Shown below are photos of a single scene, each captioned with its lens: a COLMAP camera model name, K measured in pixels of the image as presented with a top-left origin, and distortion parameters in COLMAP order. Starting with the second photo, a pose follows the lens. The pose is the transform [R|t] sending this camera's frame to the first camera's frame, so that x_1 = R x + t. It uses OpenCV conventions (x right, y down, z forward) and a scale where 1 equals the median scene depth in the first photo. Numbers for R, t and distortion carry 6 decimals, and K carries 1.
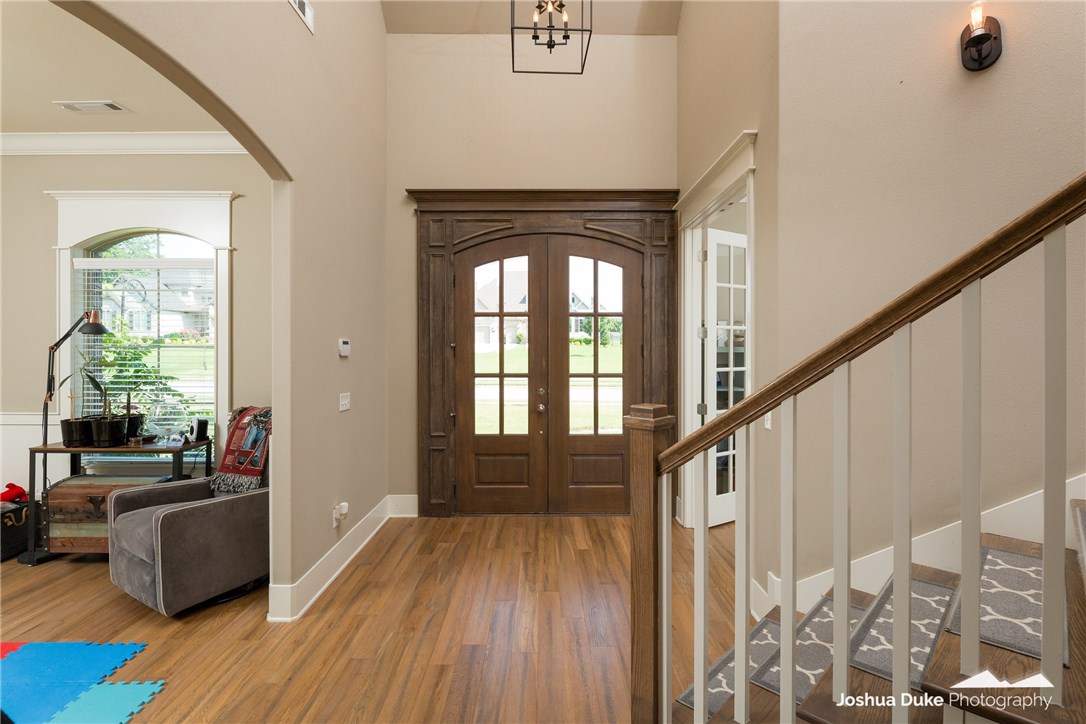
lens RADIAL K [[513.6, 0, 540.0], [0, 513.6, 345.9], [0, 0, 1]] dist [-0.007034, 0.000185]
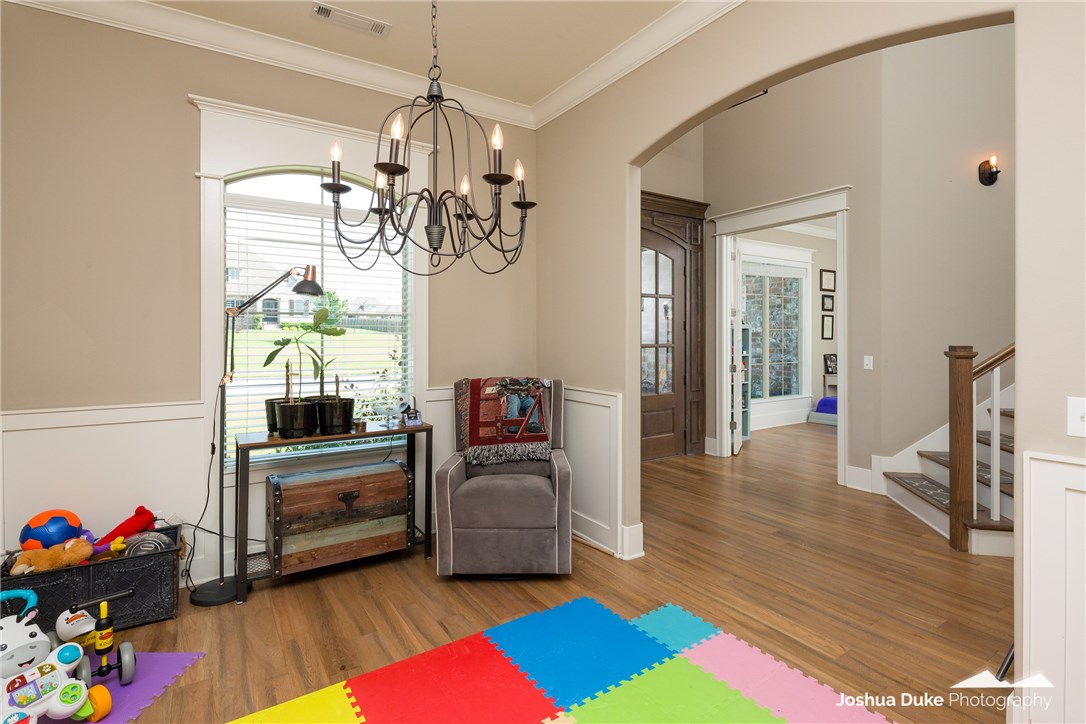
lens RADIAL K [[530.5, 0, 554.2], [0, 530.5, 334.3], [0, 0, 1]] dist [0.001115, 0.000021]
pose [[0.836130, 0.000458, 0.548531, -1.058853], [-0.001752, 0.999997, 0.001835, 0.038145], [-0.548528, -0.002495, 0.836128, 0.103332]]
